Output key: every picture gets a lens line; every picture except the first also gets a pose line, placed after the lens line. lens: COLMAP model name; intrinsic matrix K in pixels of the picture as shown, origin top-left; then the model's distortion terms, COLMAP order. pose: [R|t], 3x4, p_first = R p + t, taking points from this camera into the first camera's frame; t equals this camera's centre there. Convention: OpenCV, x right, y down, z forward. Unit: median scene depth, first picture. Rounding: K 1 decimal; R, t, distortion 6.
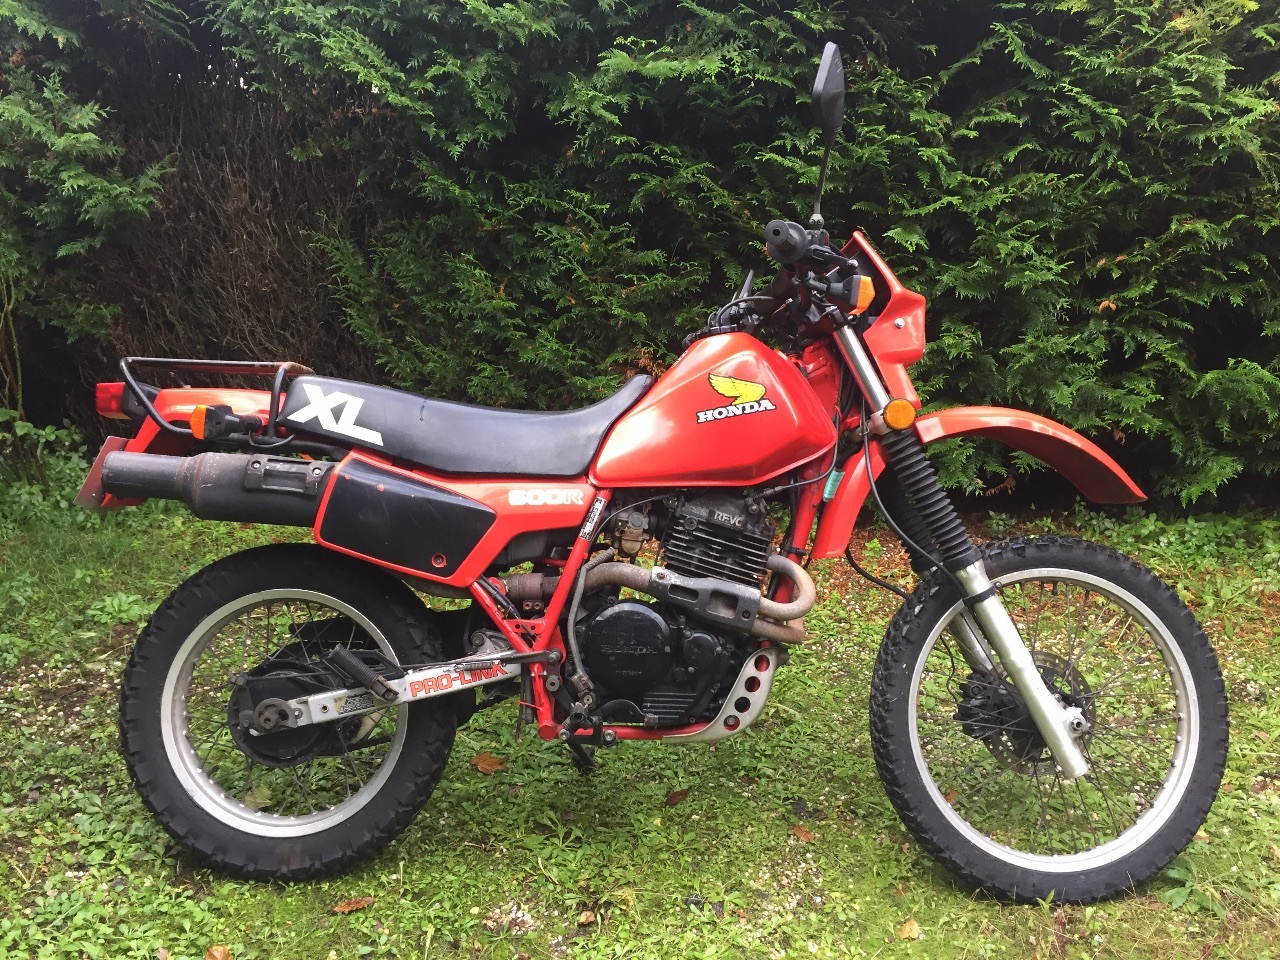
lens RADIAL K [[1117.5, 0, 640.0], [0, 1117.5, 480.0], [0, 0, 1]] dist [0.096626, -0.178729]
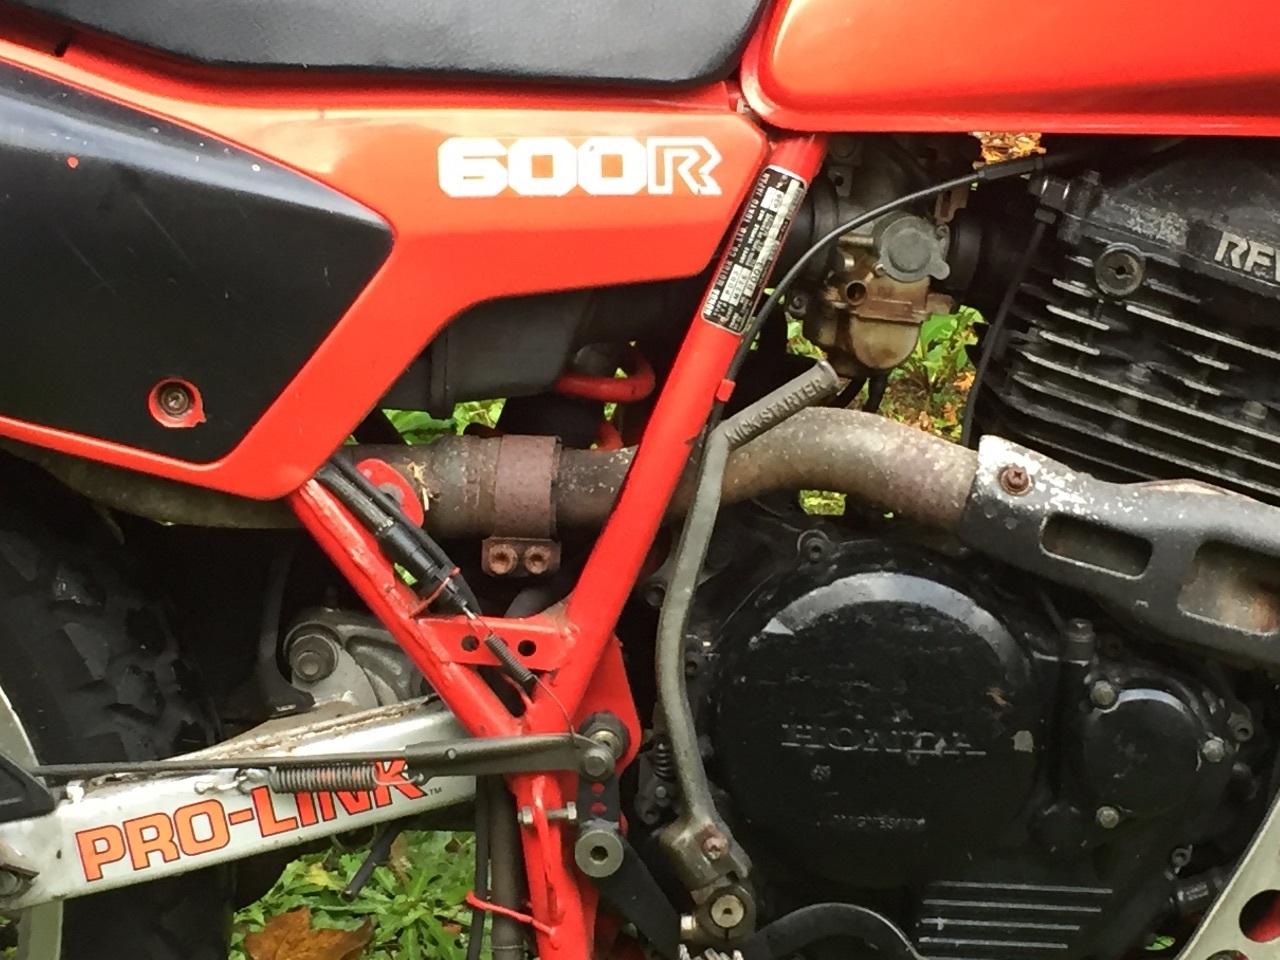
lens RADIAL K [[2969.8, 0, 640.0], [0, 2969.8, 480.0], [0, 0, 1]] dist [0.064278, -0.069937]
pose [[0.999153, 0.017959, 0.037012, -0.094697], [-0.026290, 0.970742, 0.238681, -0.079677], [-0.031642, -0.239452, 0.970392, 0.308025]]
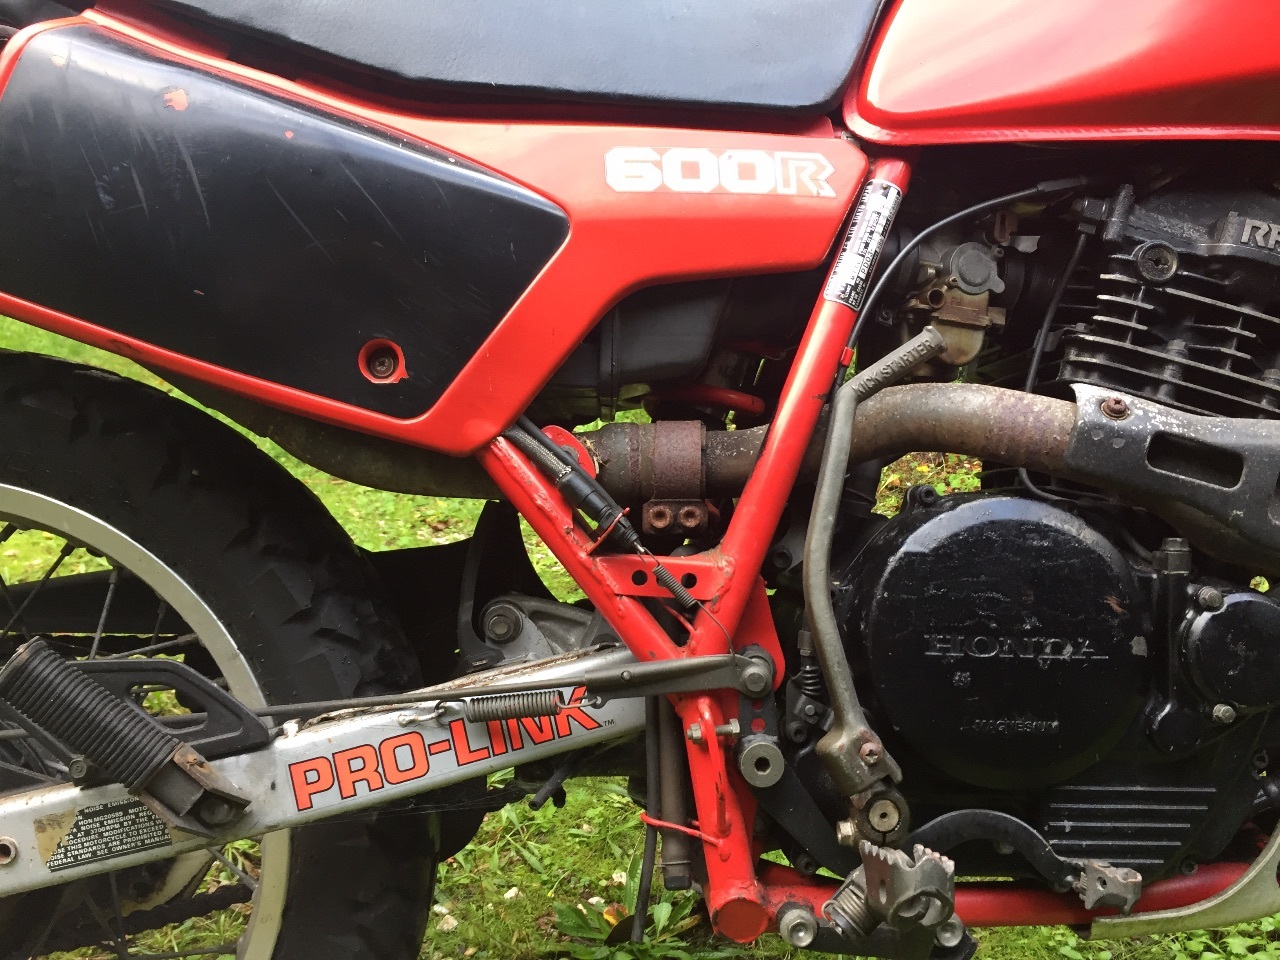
lens RADIAL K [[1099.2, 0, 636.0], [0, 1099.2, 481.7], [0, 0, 1]] dist [0.088541, -0.136232]
pose [[0.998841, -0.004167, 0.047956, -0.123782], [0.004216, 0.999991, -0.000928, 0.103685], [-0.047952, 0.001129, 0.998849, 0.688972]]
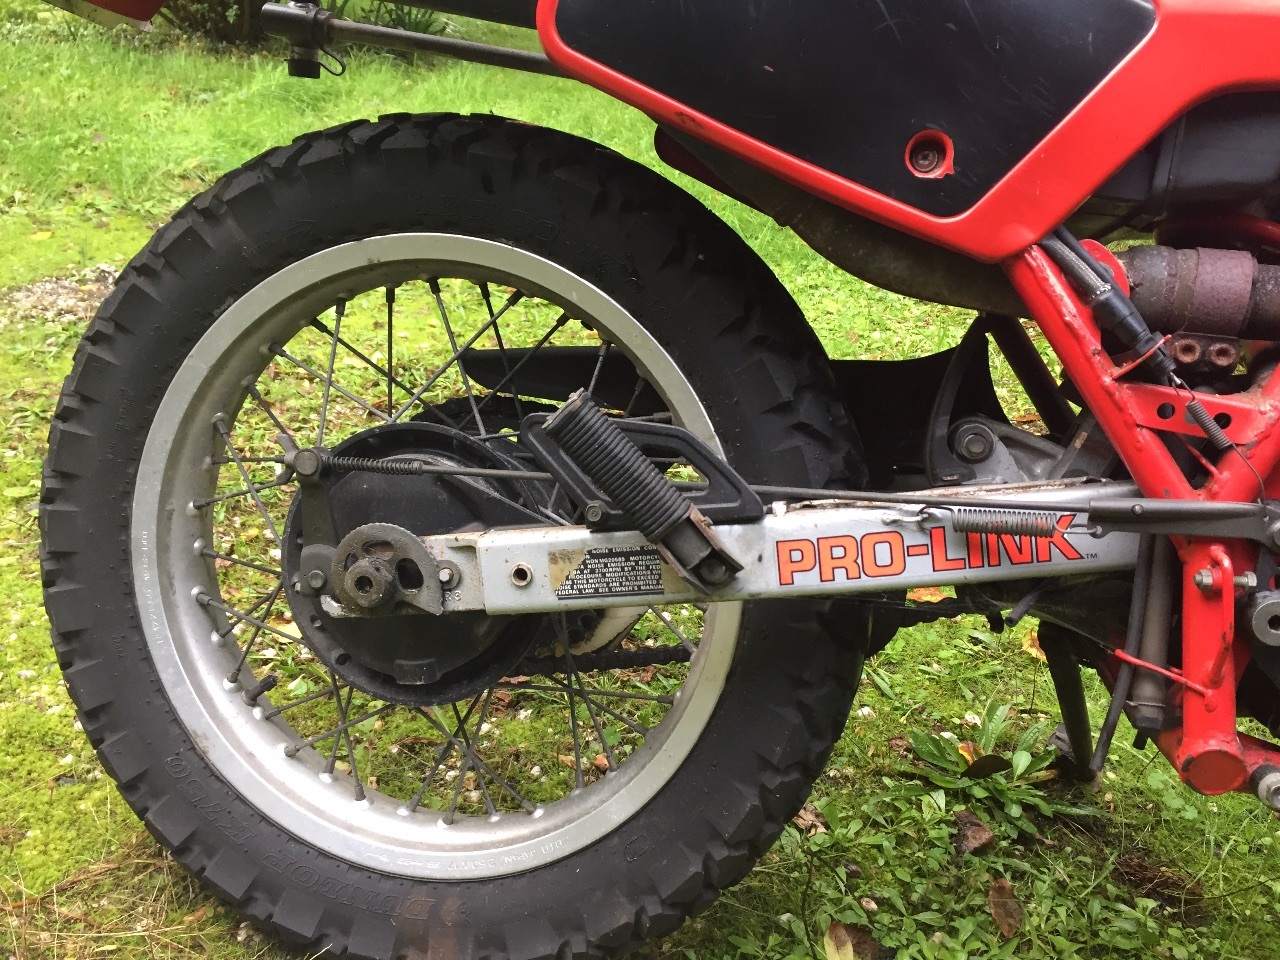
lens RADIAL K [[1099.2, 0, 636.0], [0, 1099.2, 481.7], [0, 0, 1]] dist [0.088541, -0.136232]
pose [[0.973176, 0.137495, -0.184458, -0.186531], [-0.110933, 0.982845, 0.147341, 0.120595], [0.201552, -0.122926, 0.971733, 0.680852]]
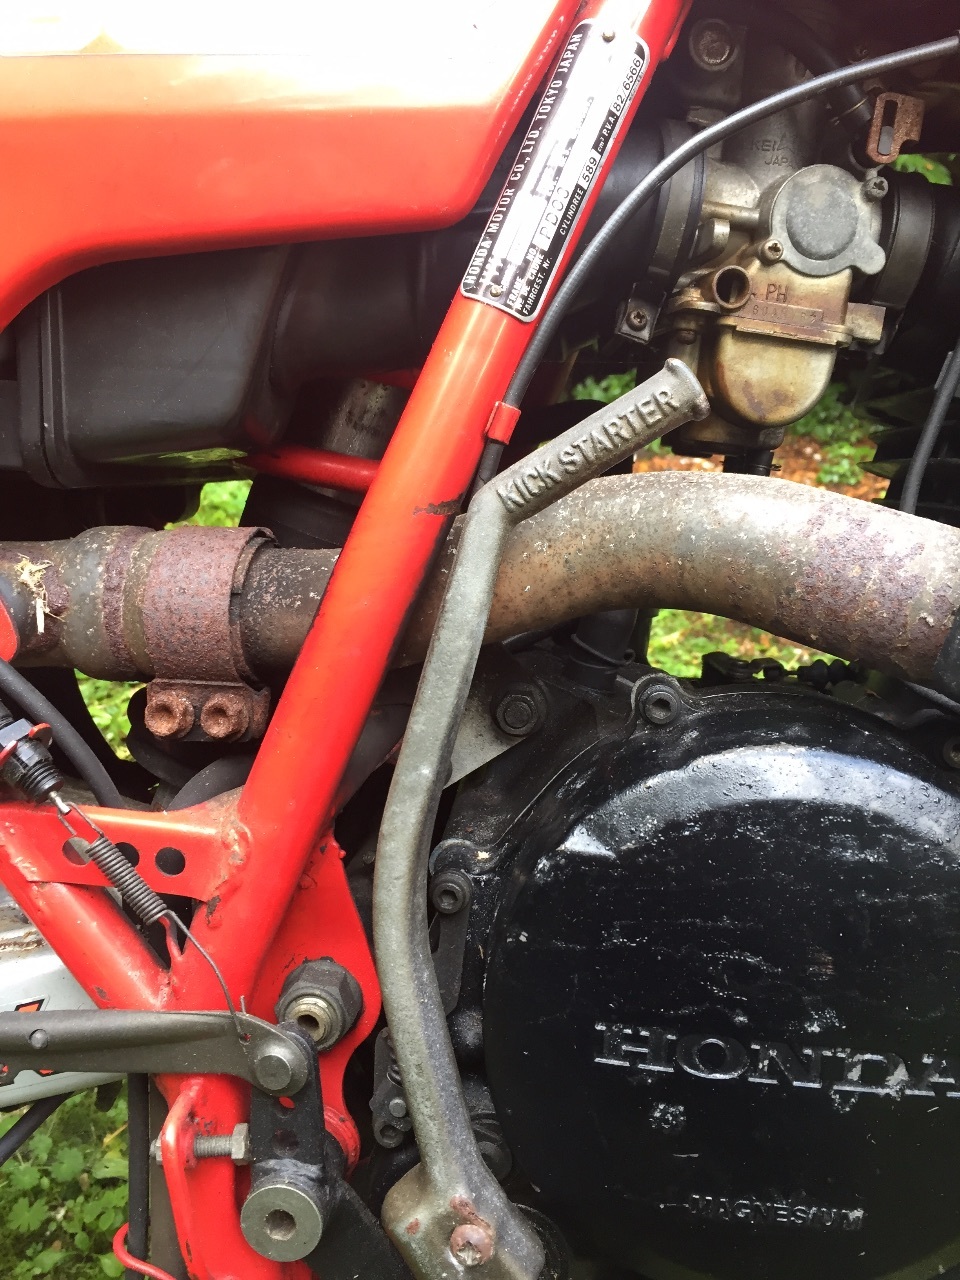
lens RADIAL K [[1117.5, 0, 484.2], [0, 1117.5, 643.7], [0, 0, 1]] dist [0.096626, -0.178729]
pose [[0.996558, 0.029678, -0.077402, -0.038193], [-0.014906, 0.982652, 0.184859, 0.069626], [0.081545, -0.183069, 0.979712, 0.843743]]
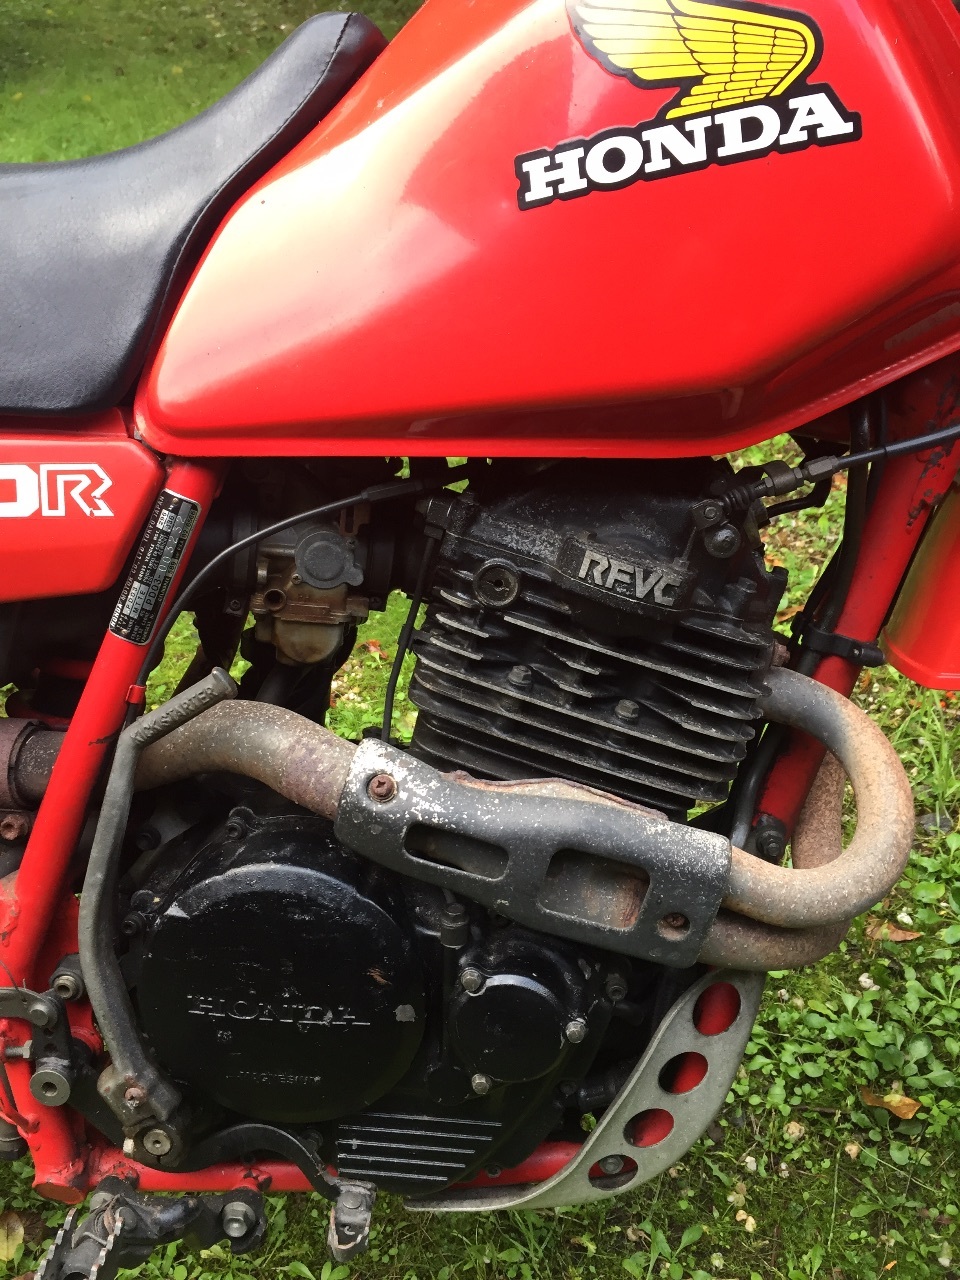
lens RADIAL K [[1099.2, 0, 484.4], [0, 1099.2, 643.0], [0, 0, 1]] dist [0.088541, -0.136232]
pose [[0.997926, 0.021262, -0.060756, 0.060441], [-0.001382, 0.950727, 0.310027, -0.034992], [0.064355, -0.309300, 0.948785, 0.733663]]
